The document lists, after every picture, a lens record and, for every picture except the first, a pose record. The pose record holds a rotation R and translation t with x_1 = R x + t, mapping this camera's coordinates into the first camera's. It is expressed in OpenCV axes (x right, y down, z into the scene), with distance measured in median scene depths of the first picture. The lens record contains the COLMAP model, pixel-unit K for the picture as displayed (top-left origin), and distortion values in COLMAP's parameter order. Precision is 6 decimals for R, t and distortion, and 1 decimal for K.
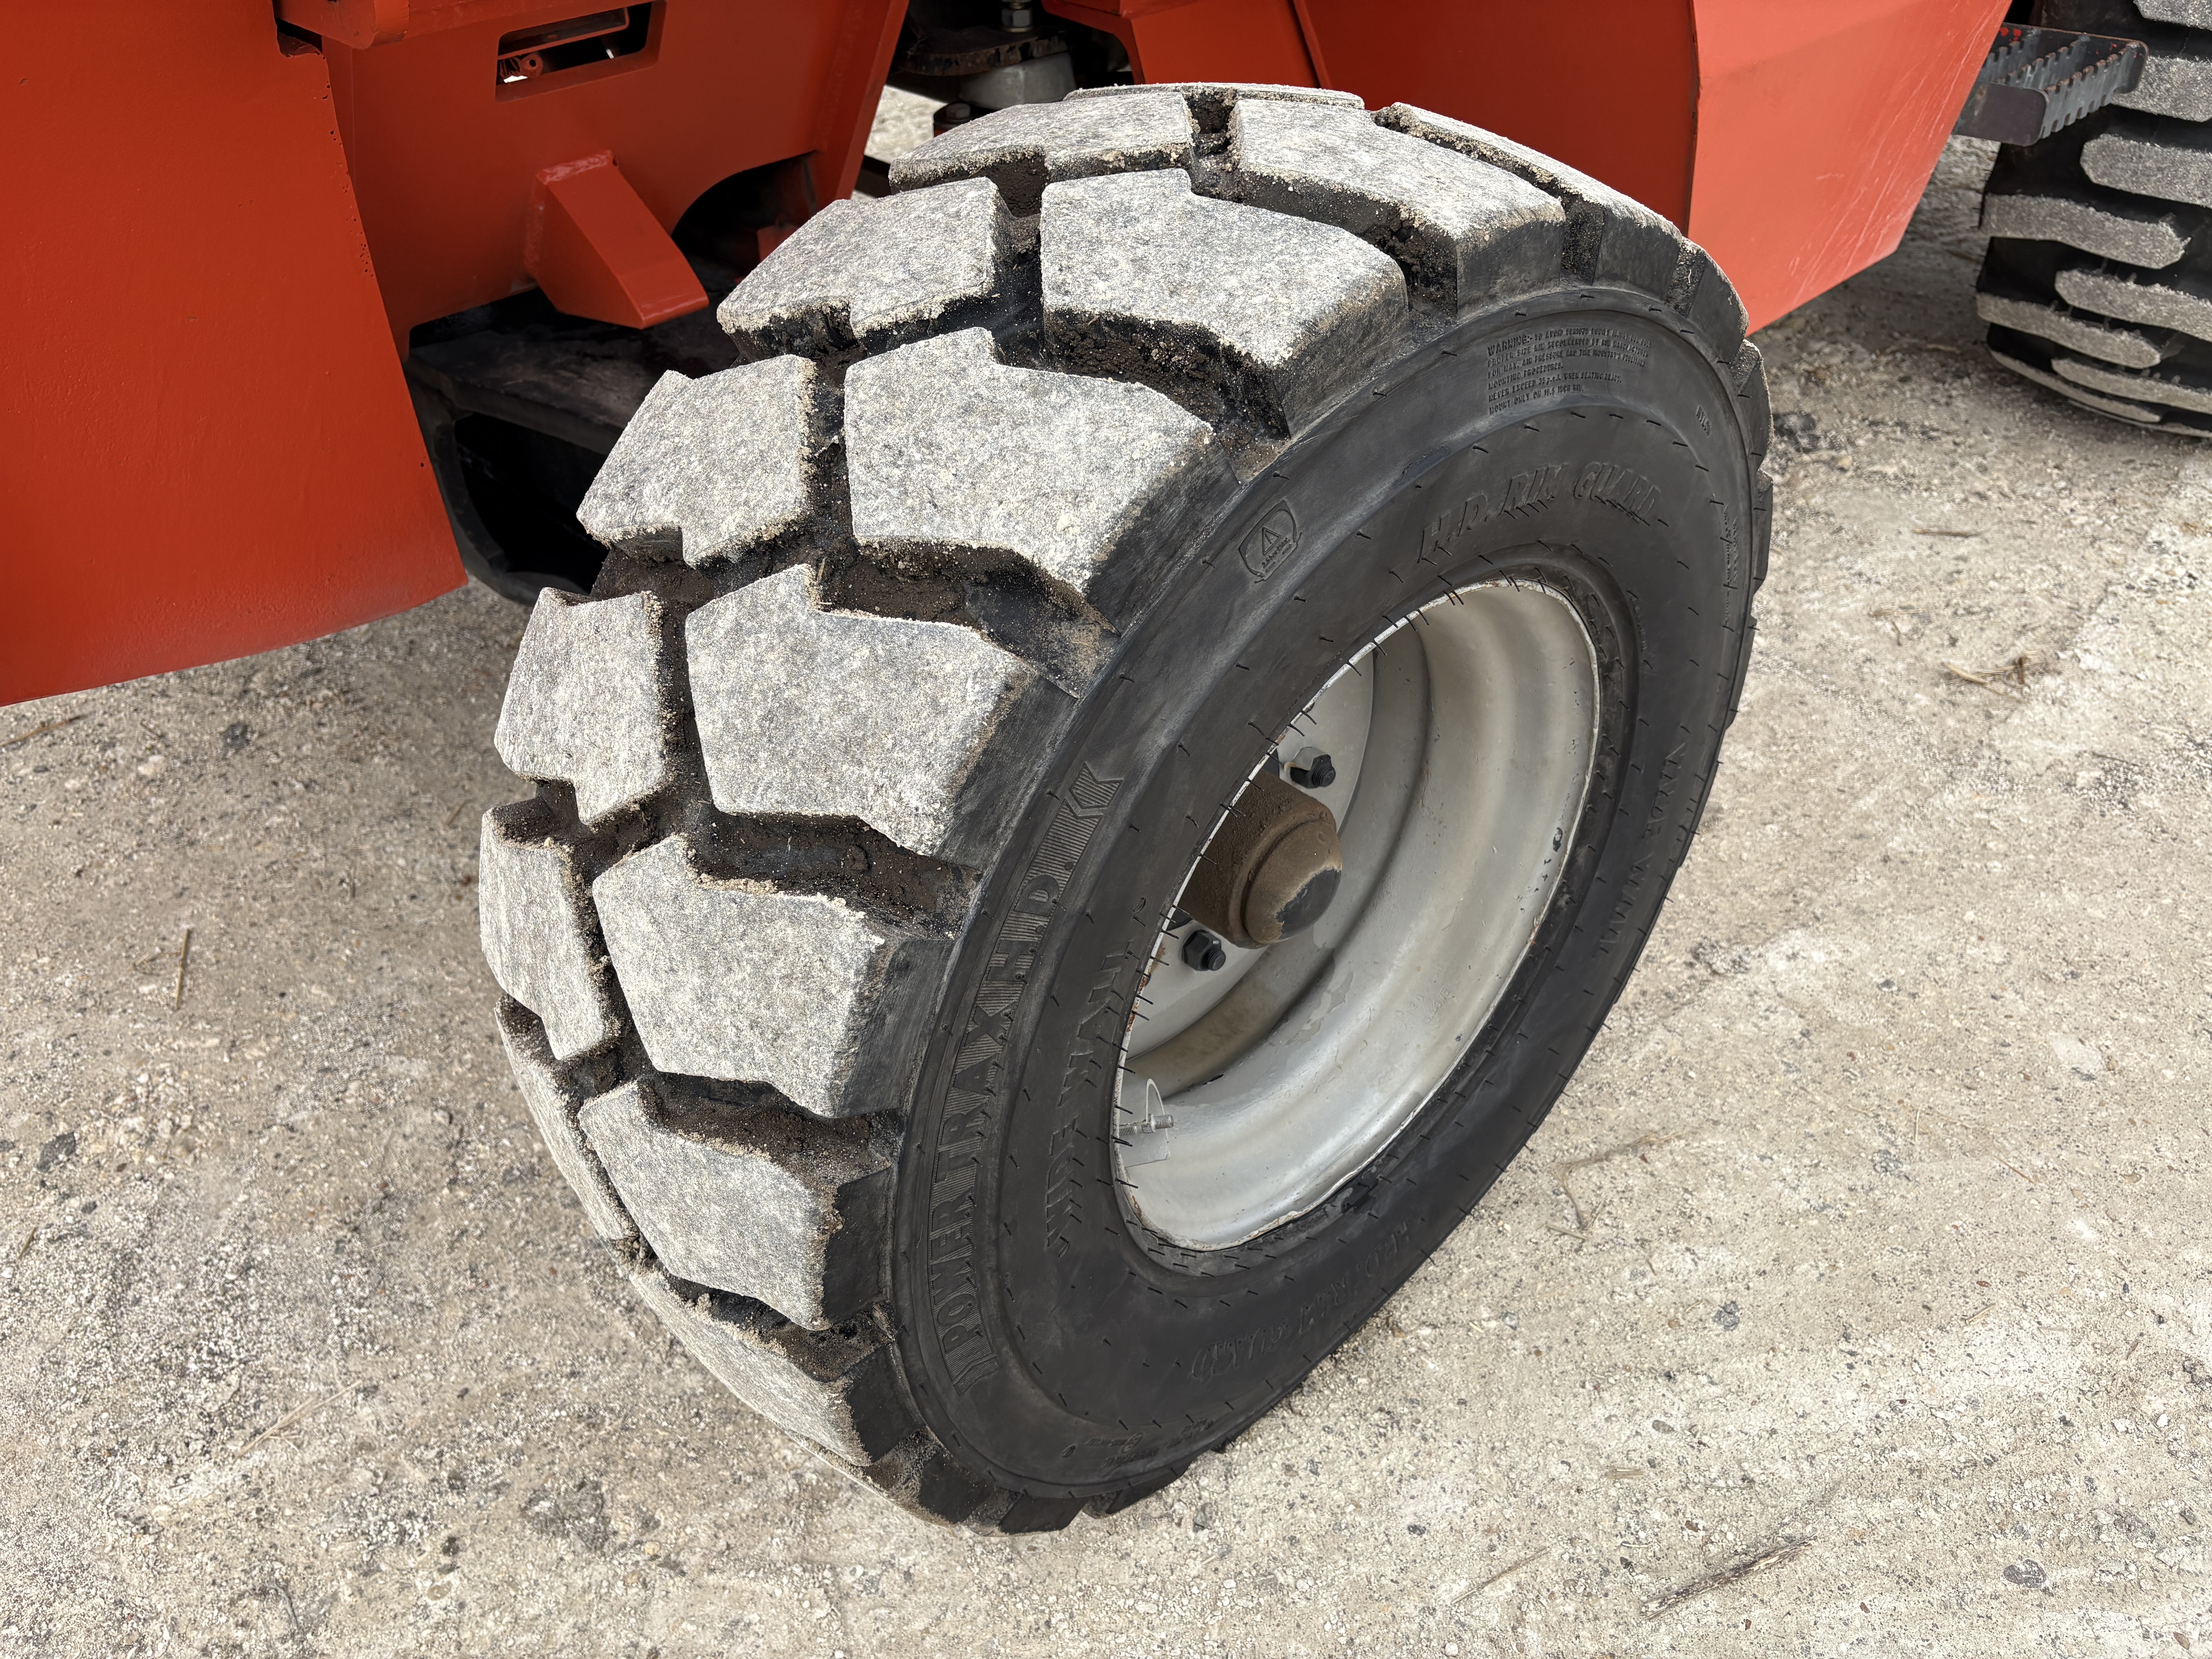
lens RADIAL K [[1670.8, 0, 1095.2], [0, 1670.8, 816.3], [0, 0, 1]] dist [0.051892, -0.054101]
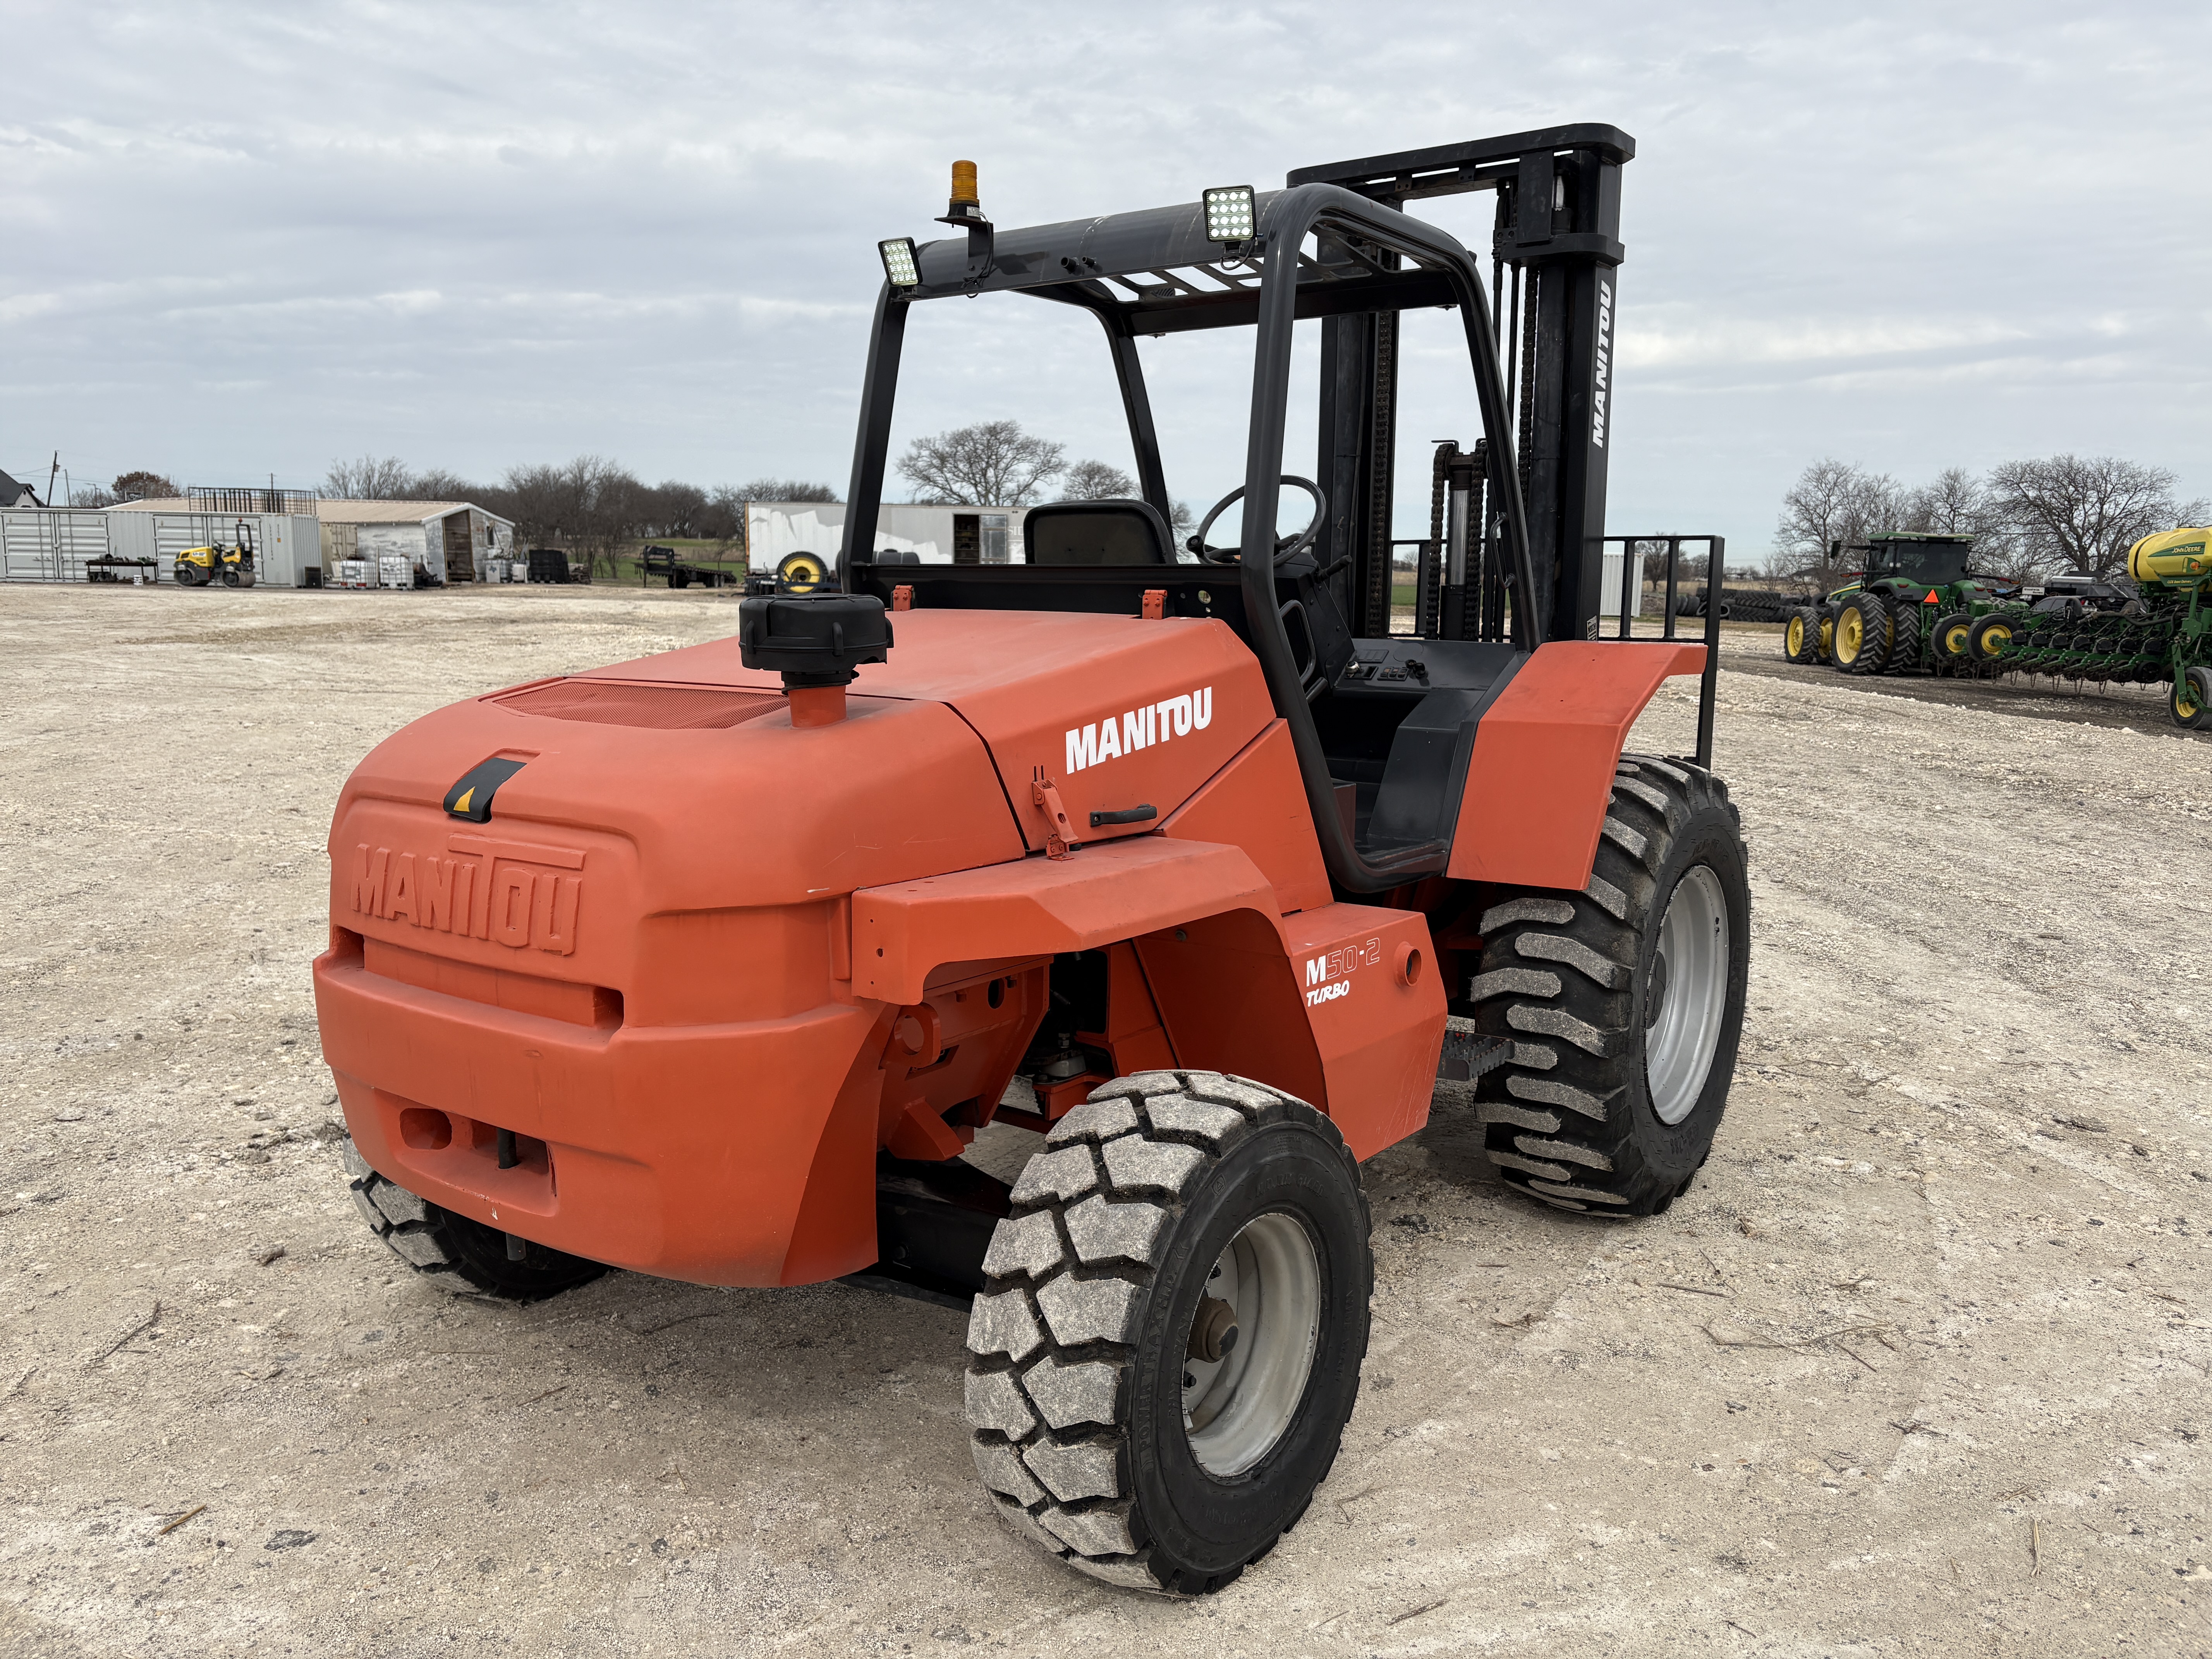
lens RADIAL K [[1670.8, 0, 1106.2], [0, 1670.8, 846.4], [0, 0, 1]] dist [0.051892, -0.054101]
pose [[0.987577, -0.003988, 0.157085, -0.559575], [0.082063, 0.865613, -0.493943, 0.773023], [-0.134005, 0.500698, 0.855187, -1.953387]]
